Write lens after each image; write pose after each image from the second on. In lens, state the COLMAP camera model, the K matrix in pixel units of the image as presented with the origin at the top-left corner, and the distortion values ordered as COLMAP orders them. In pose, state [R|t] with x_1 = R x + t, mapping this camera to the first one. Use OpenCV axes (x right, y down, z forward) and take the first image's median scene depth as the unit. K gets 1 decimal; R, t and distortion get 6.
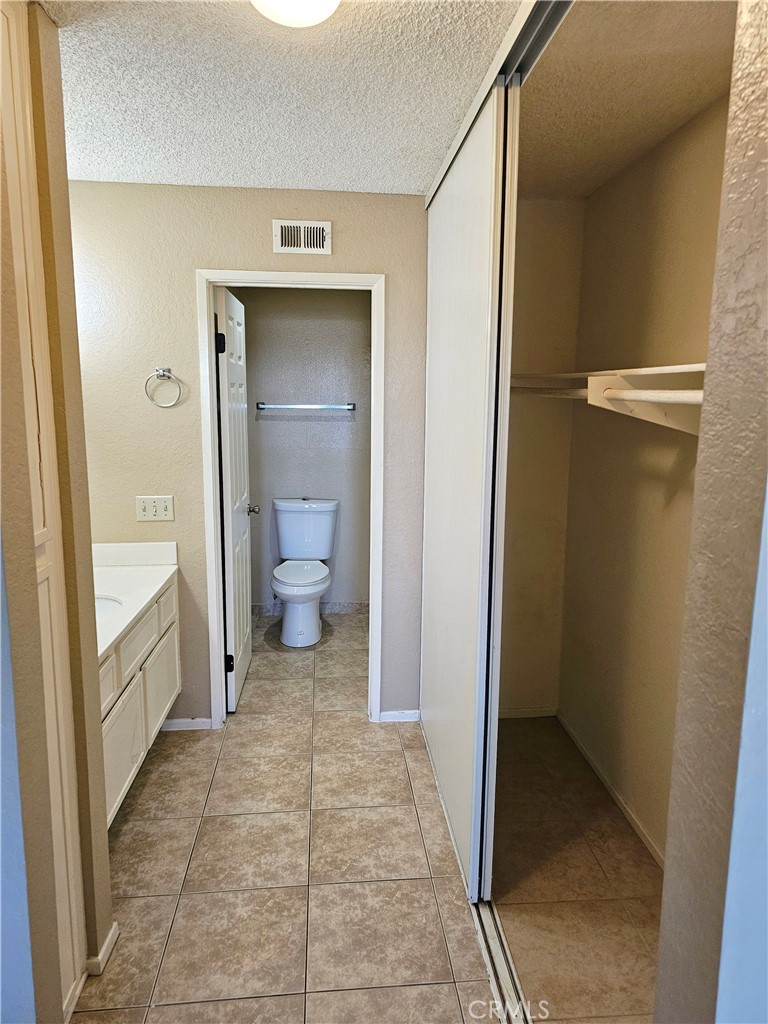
lens RADIAL K [[689.5, 0, 392.0], [0, 689.5, 508.7], [0, 0, 1]] dist [0.070863, -0.057894]
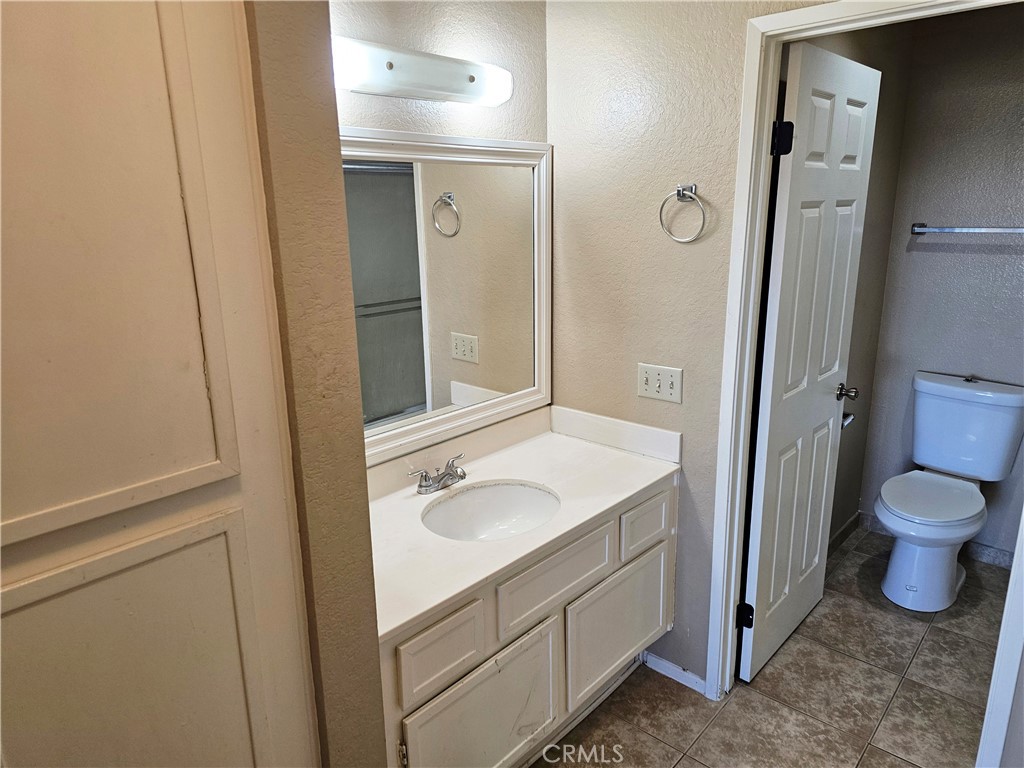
lens RADIAL K [[689.5, 0, 507.8], [0, 689.5, 381.5], [0, 0, 1]] dist [0.070863, -0.057894]
pose [[0.677627, 0.163327, -0.717039, 0.070364], [-0.101017, 0.986456, 0.129230, -0.078317], [0.728435, -0.015136, 0.684948, 0.381529]]
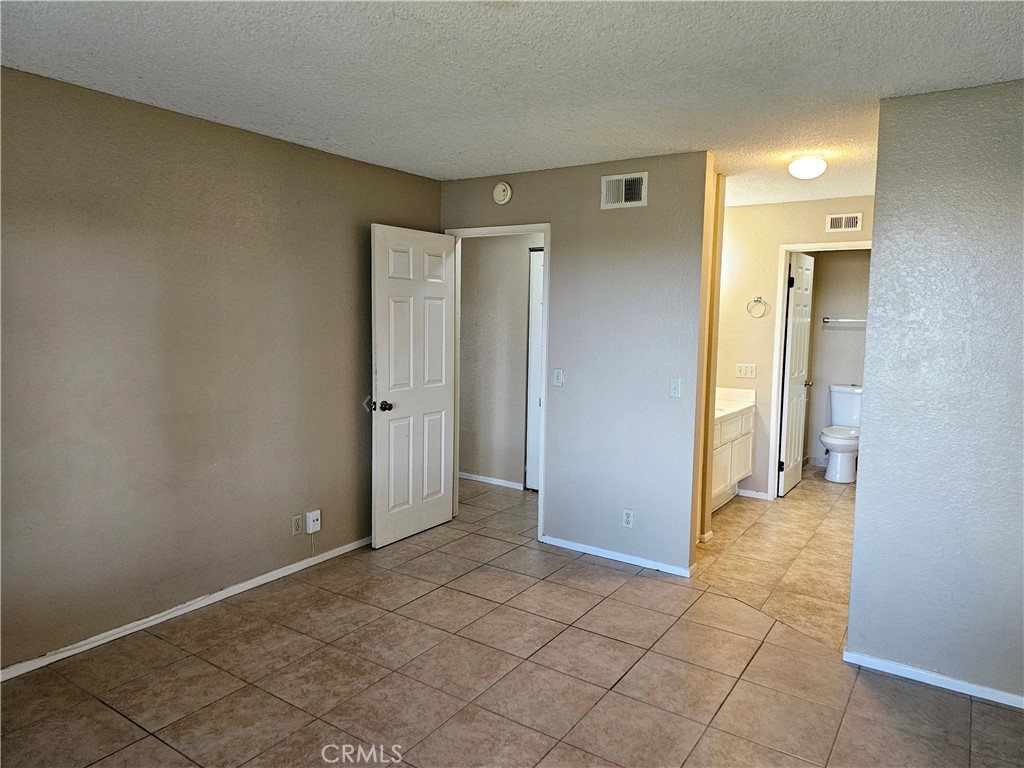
lens RADIAL K [[689.5, 0, 520.9], [0, 689.5, 380.1], [0, 0, 1]] dist [0.070863, -0.057894]
pose [[0.787024, 0.060377, -0.613961, 0.323998], [-0.108292, 0.993268, -0.041139, 0.163242], [0.607344, 0.098864, 0.788263, -0.820901]]
